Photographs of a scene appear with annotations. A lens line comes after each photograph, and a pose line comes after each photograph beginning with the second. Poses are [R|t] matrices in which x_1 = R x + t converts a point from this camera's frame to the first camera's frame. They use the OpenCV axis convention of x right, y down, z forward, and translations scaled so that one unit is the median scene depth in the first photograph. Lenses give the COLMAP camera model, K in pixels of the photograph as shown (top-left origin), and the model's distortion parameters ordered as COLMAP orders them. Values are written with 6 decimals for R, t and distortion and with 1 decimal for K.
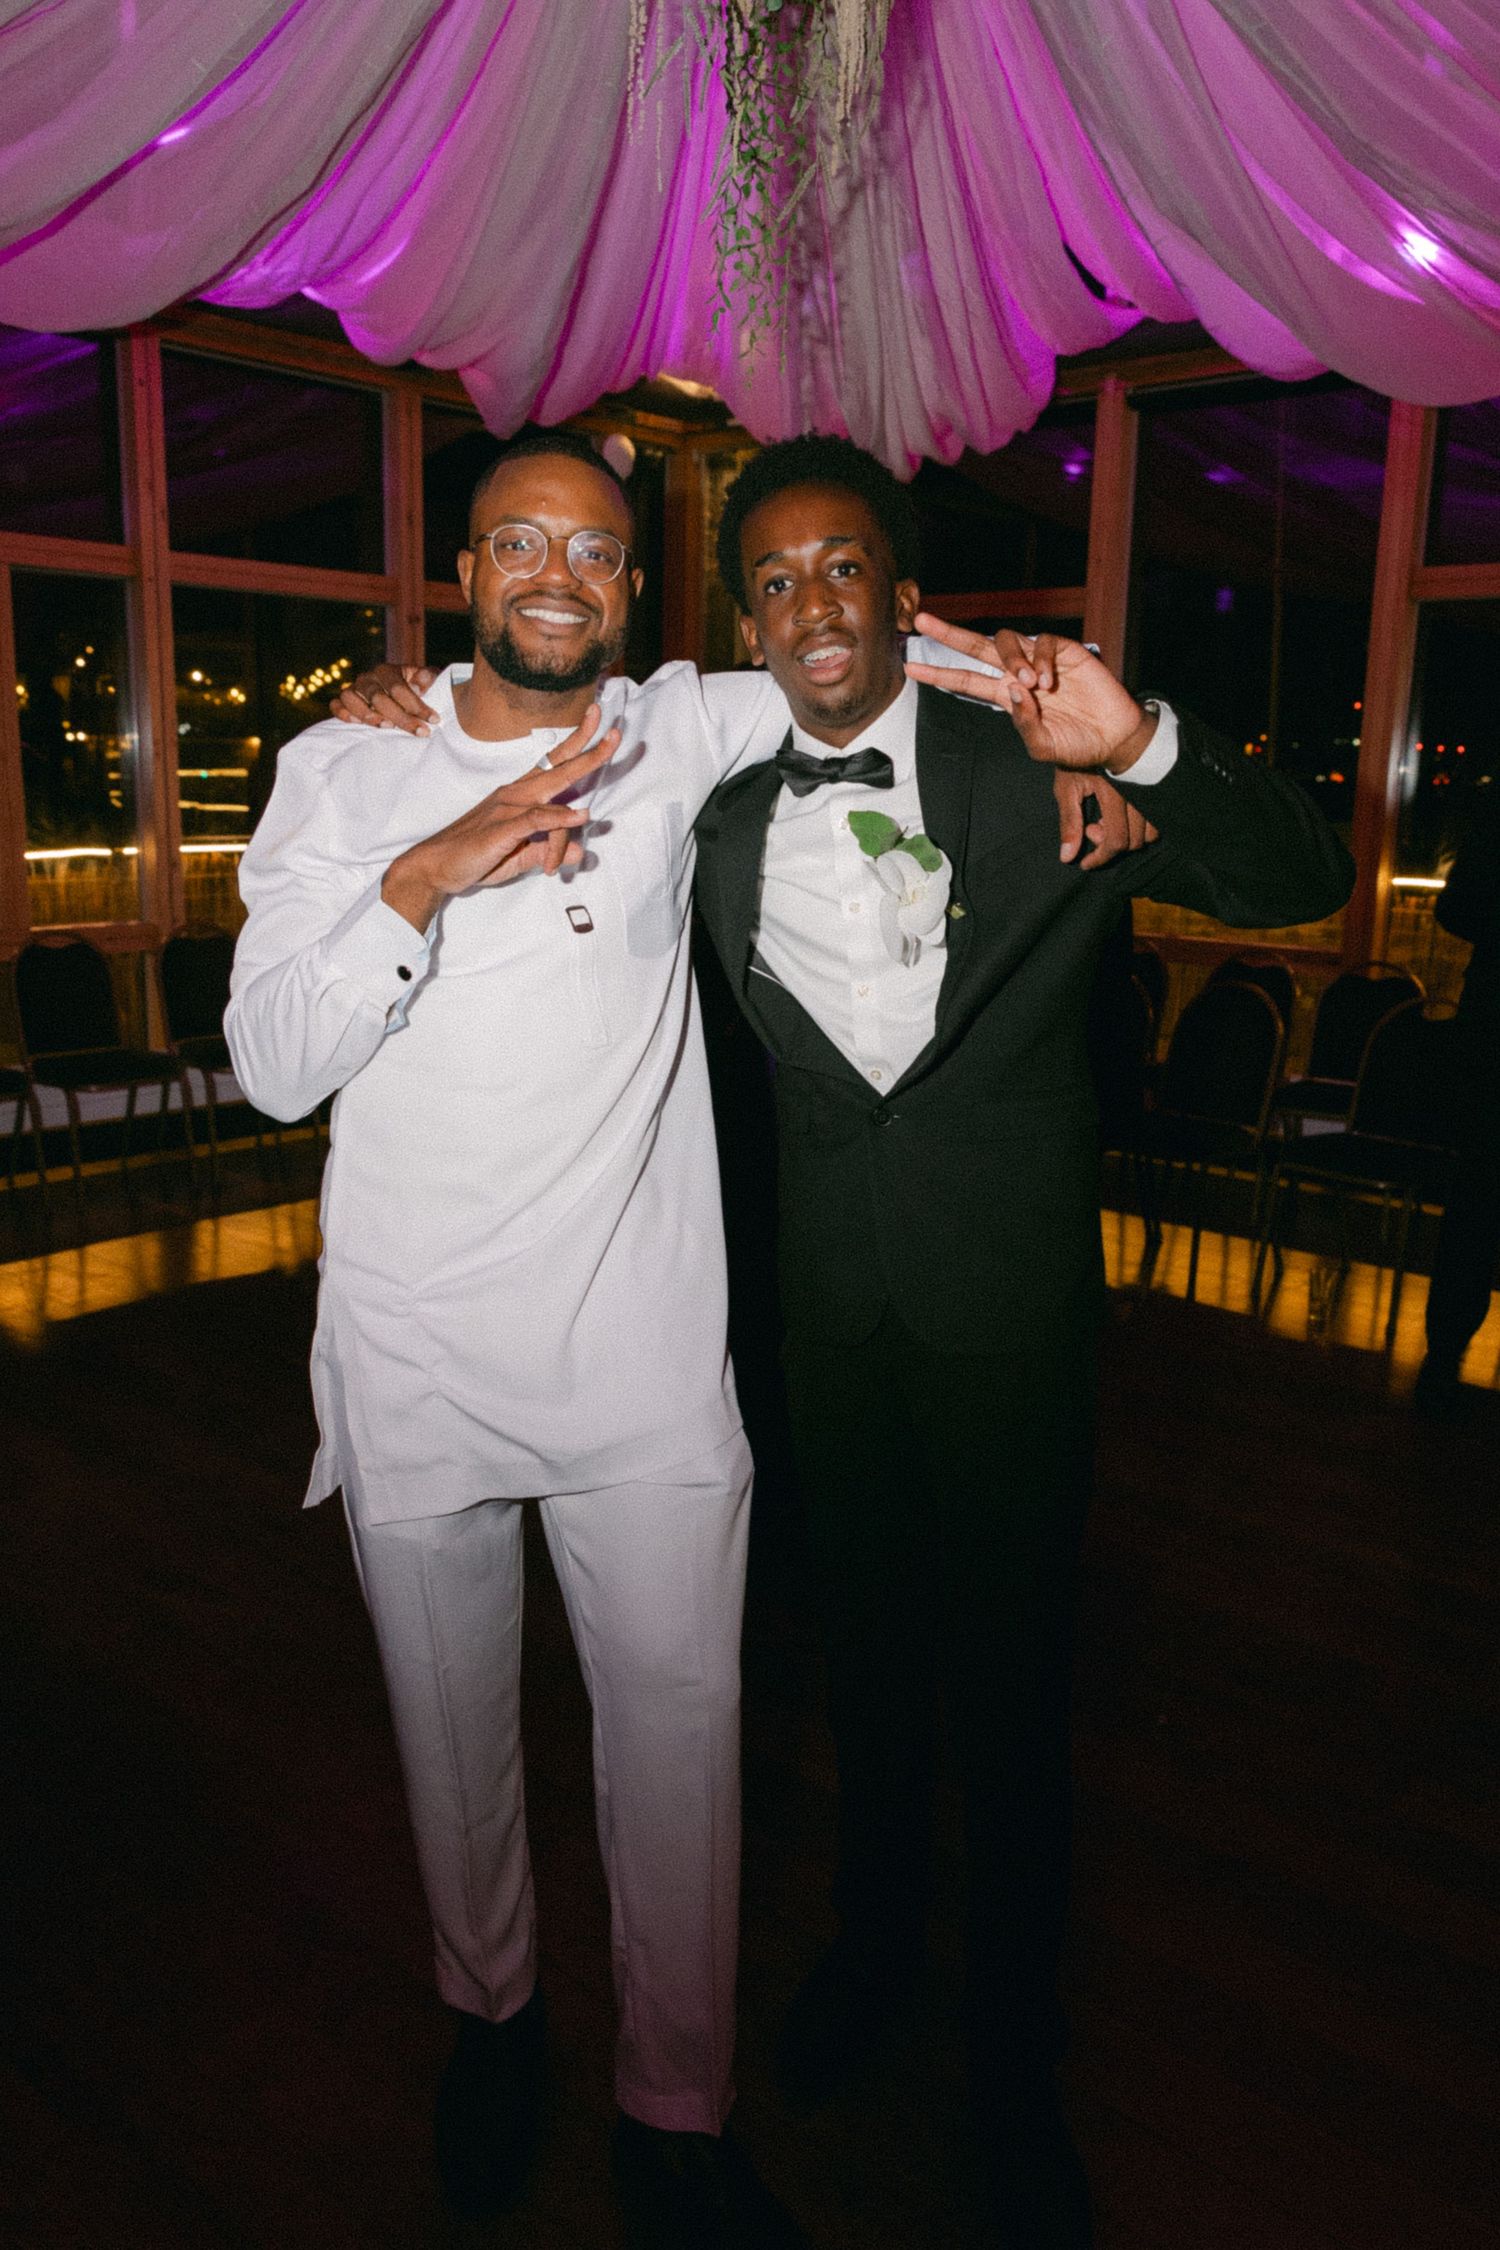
lens RADIAL K [[1702.5, 0, 746.2], [0, 1702.5, 1111.4], [0, 0, 1]] dist [-0.024358, -0.002513]
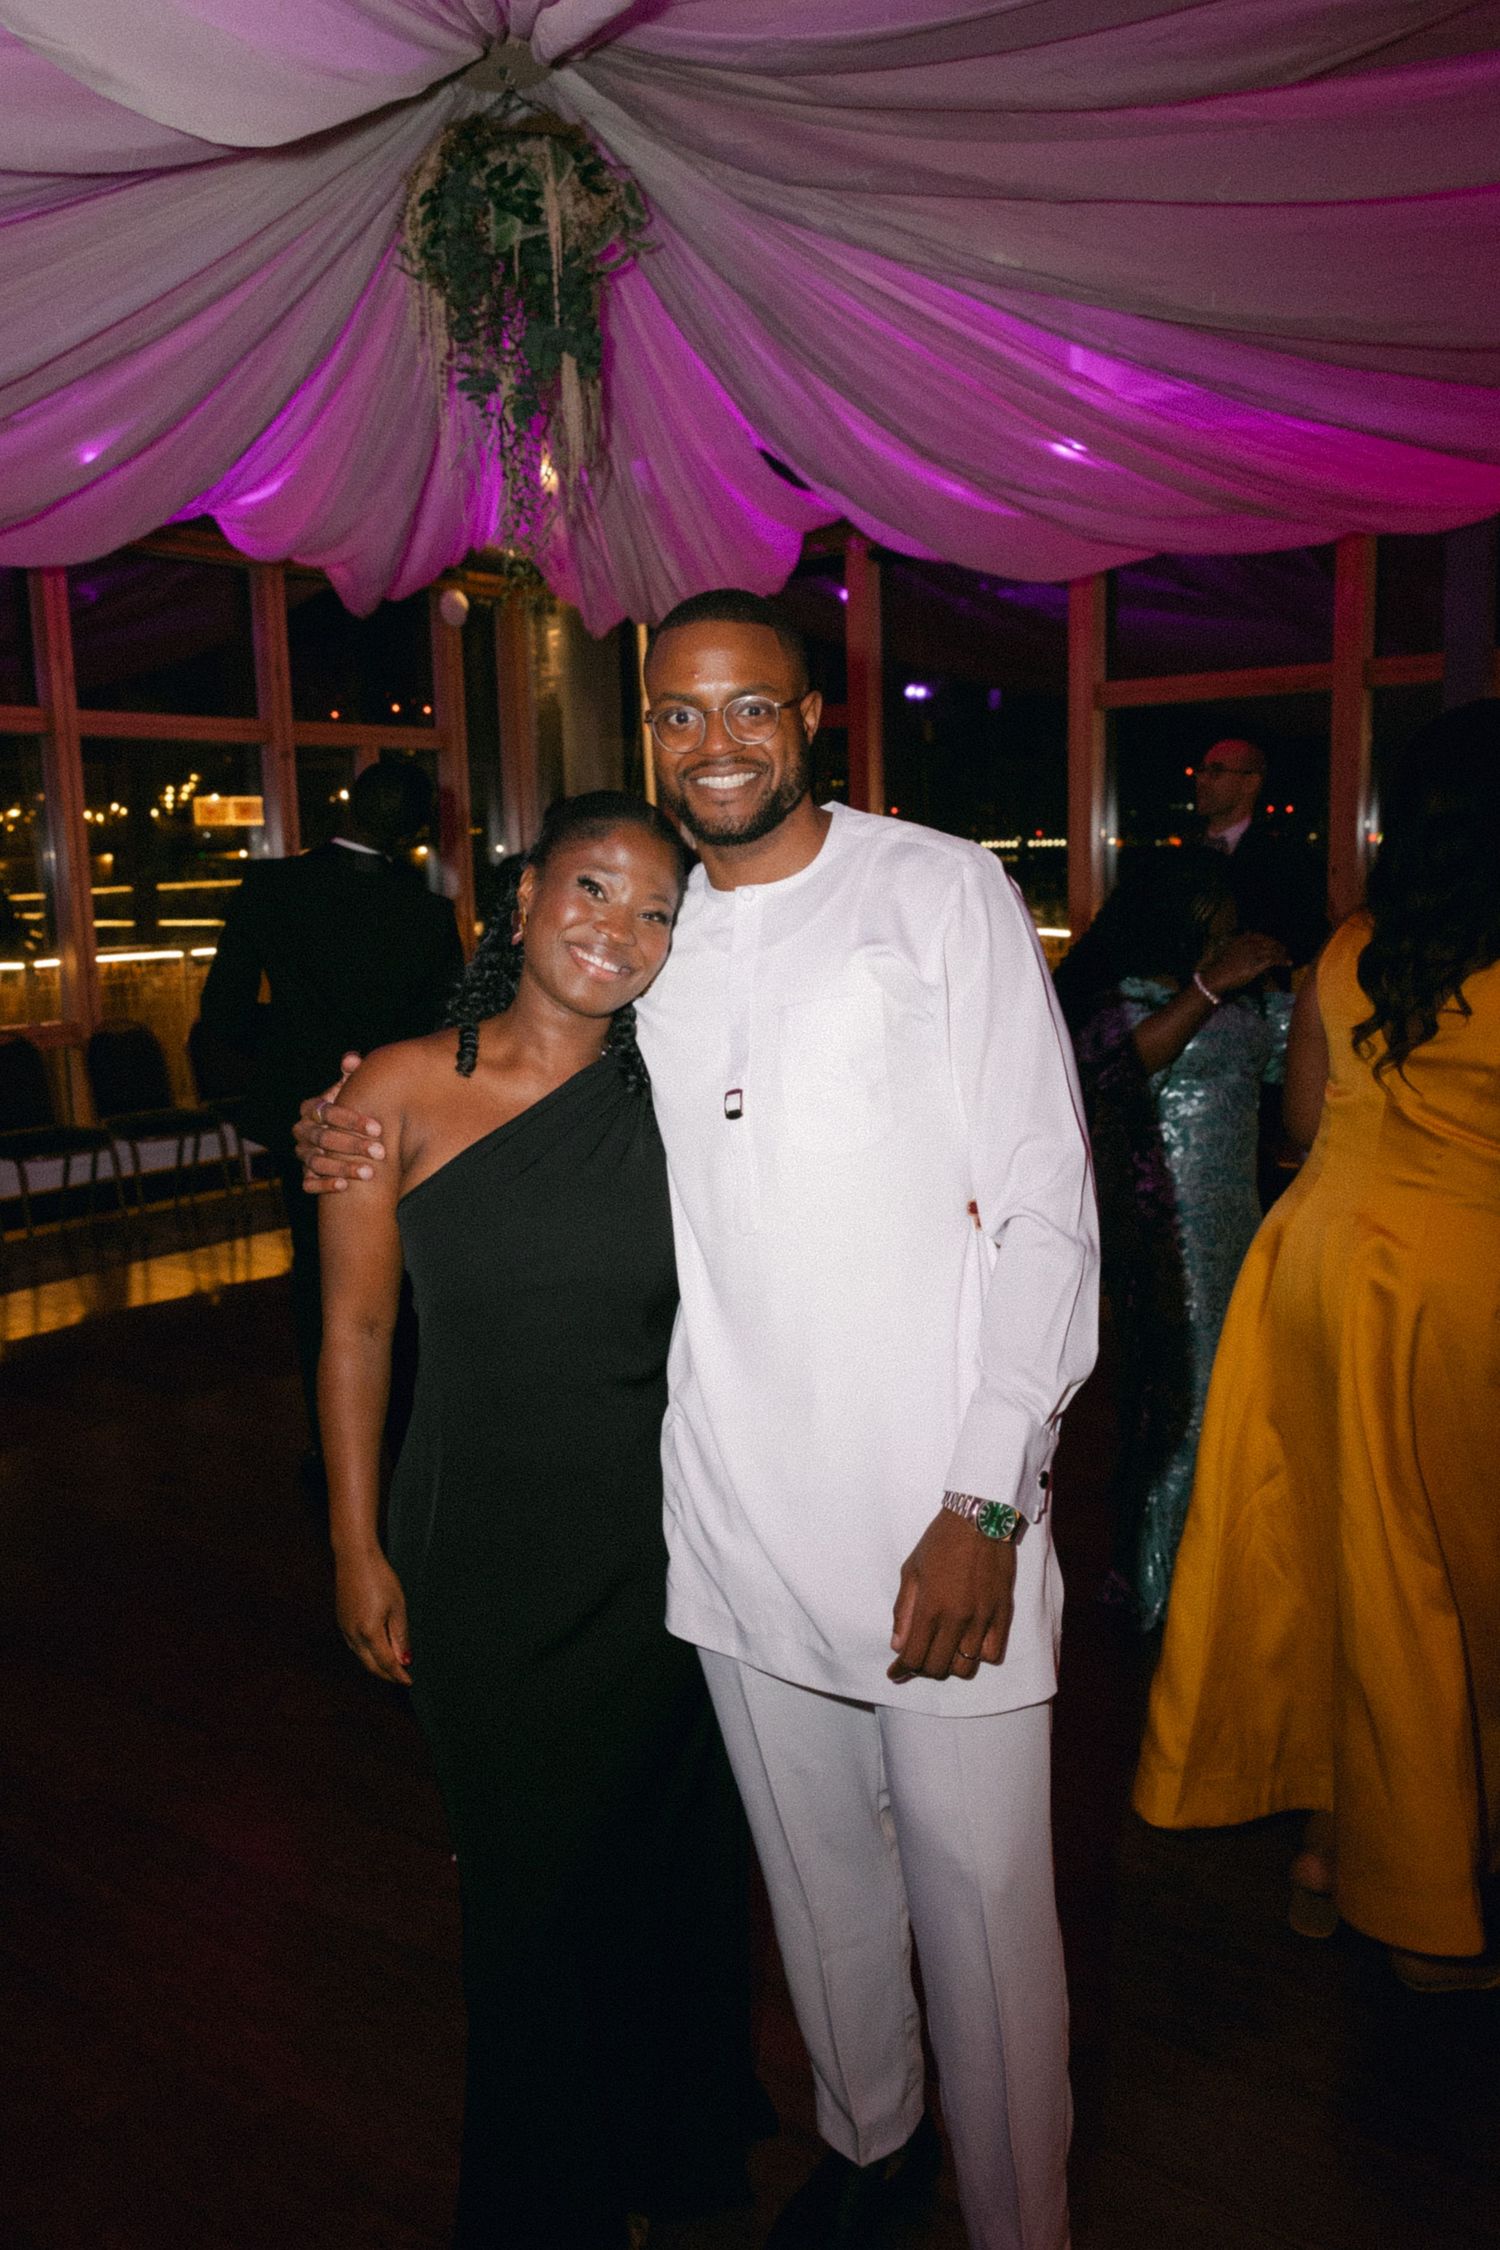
lens RADIAL K [[1761.3, 0, 724.2], [0, 1761.3, 1109.0], [0, 0, 1]] dist [0.003975, 0.019945]
pose [[0.996760, -0.055810, 0.057920, 0.024733], [0.059001, 0.996745, -0.054932, 0.042911], [-0.054665, 0.058172, 0.996809, -0.240667]]
